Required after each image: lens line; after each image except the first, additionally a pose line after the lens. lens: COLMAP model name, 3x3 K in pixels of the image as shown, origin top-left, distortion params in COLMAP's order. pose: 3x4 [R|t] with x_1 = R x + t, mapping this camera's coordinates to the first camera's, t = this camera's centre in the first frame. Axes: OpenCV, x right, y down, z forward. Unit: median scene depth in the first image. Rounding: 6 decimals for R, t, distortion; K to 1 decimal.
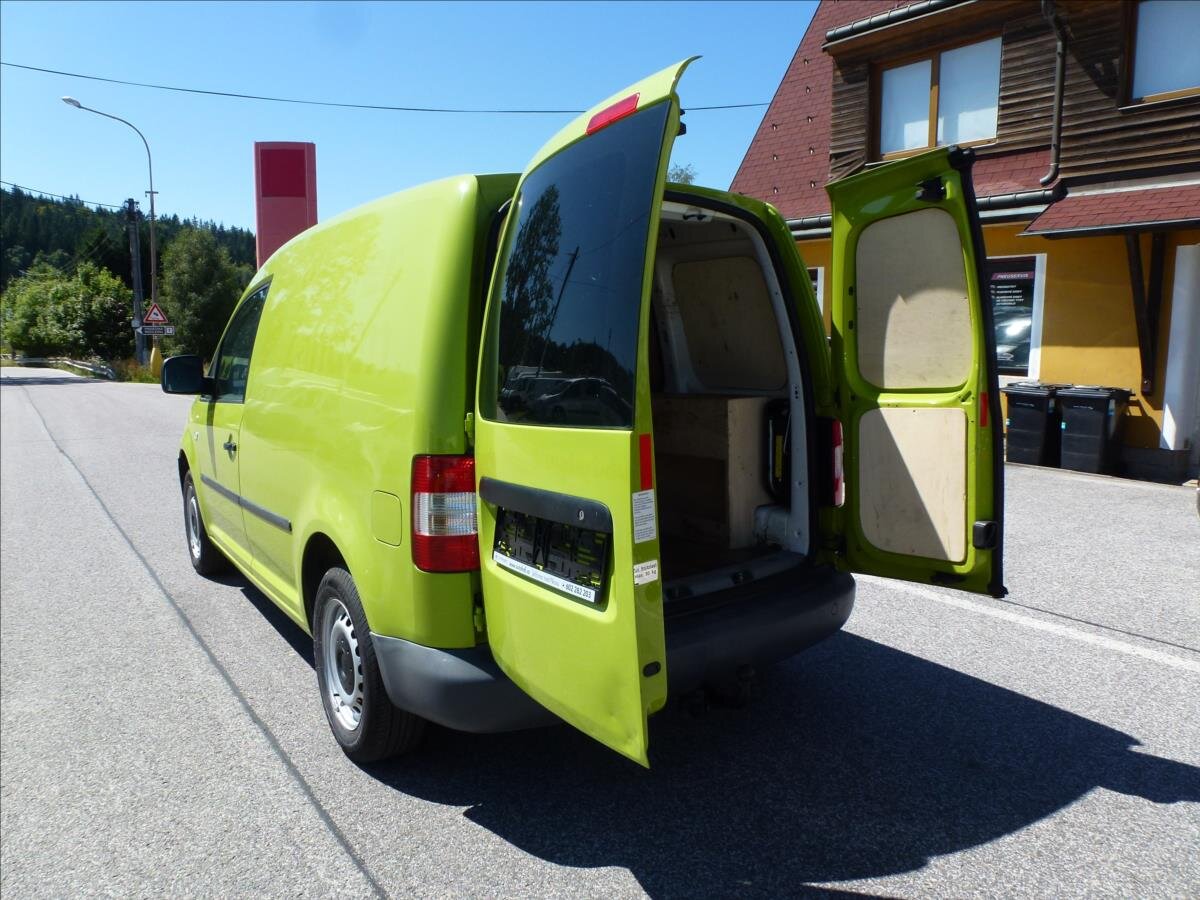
lens RADIAL K [[877.0, 0, 594.9], [0, 877.0, 451.9], [0, 0, 1]] dist [-0.059459, 0.026670]
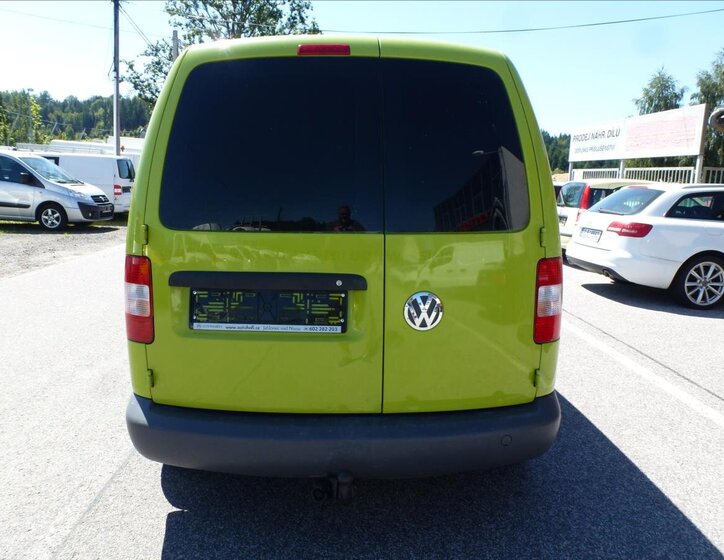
lens RADIAL K [[547.0, 0, 363.6], [0, 547.0, 280.2], [0, 0, 1]] dist [-0.059973, 0.026377]
pose [[0.849826, 0.114180, -0.514547, 0.260051], [-0.092676, 0.993414, 0.067378, -0.022088], [0.518851, -0.009573, 0.854811, 0.213423]]
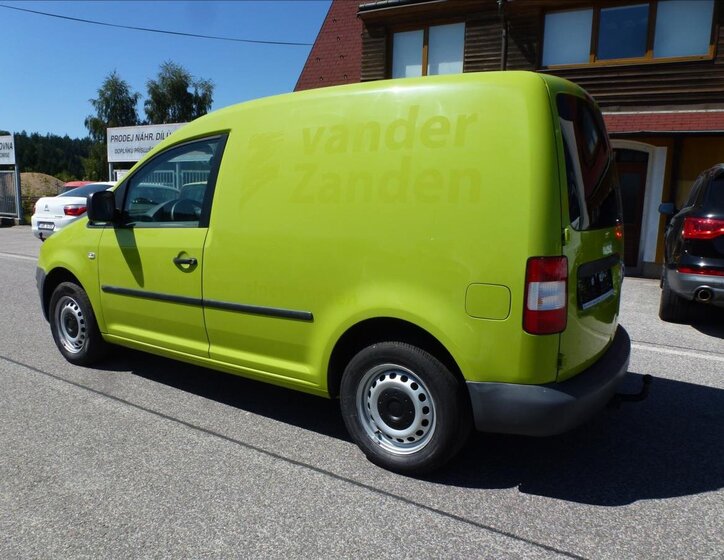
lens RADIAL K [[547.0, 0, 363.6], [0, 547.0, 280.2], [0, 0, 1]] dist [-0.059973, 0.026377]
pose [[0.918940, -0.038932, 0.392472, -0.384930], [0.027487, 0.999018, 0.034739, 0.001295], [-0.393439, -0.021135, 0.919108, 0.120354]]
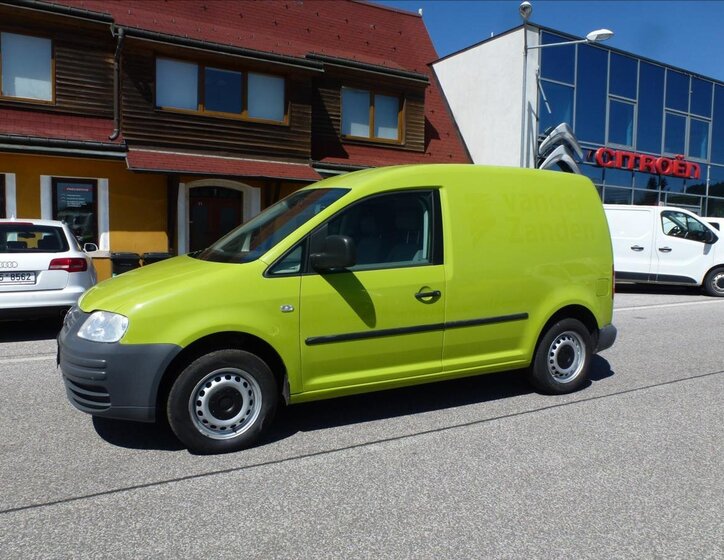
lens RADIAL K [[547.0, 0, 363.6], [0, 547.0, 280.2], [0, 0, 1]] dist [-0.059973, 0.026377]
pose [[0.121321, -0.082818, 0.989152, -1.070886], [0.116890, 0.990772, 0.068617, -0.084759], [-0.985707, 0.107298, 0.129882, 0.768326]]
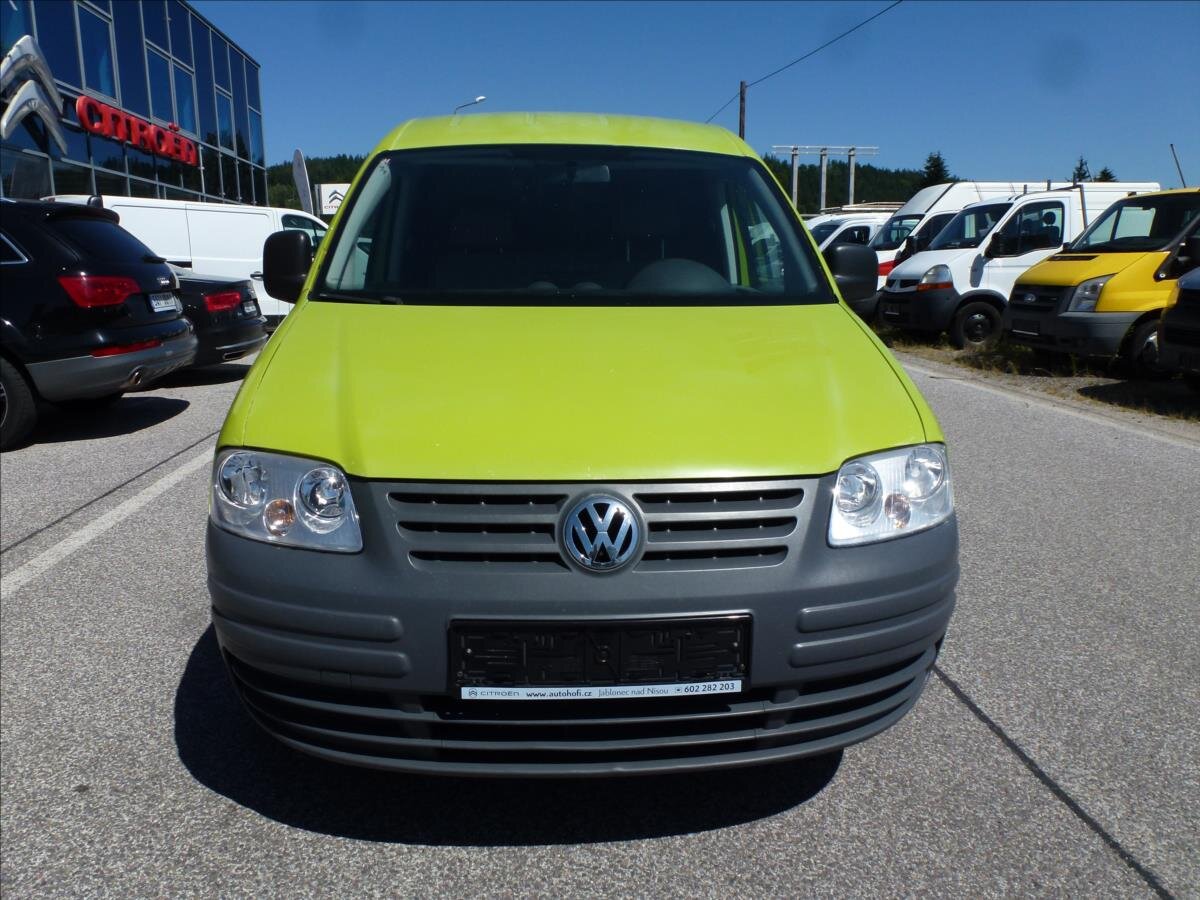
lens RADIAL K [[876.8, 0, 600.0], [0, 876.8, 450.0], [0, 0, 1]] dist [-0.065718, 0.033107]
pose [[-0.867931, -0.101188, 0.486268, -0.573516], [0.069874, 0.944416, 0.321242, -0.167693], [-0.491745, 0.312793, -0.812617, 1.497405]]
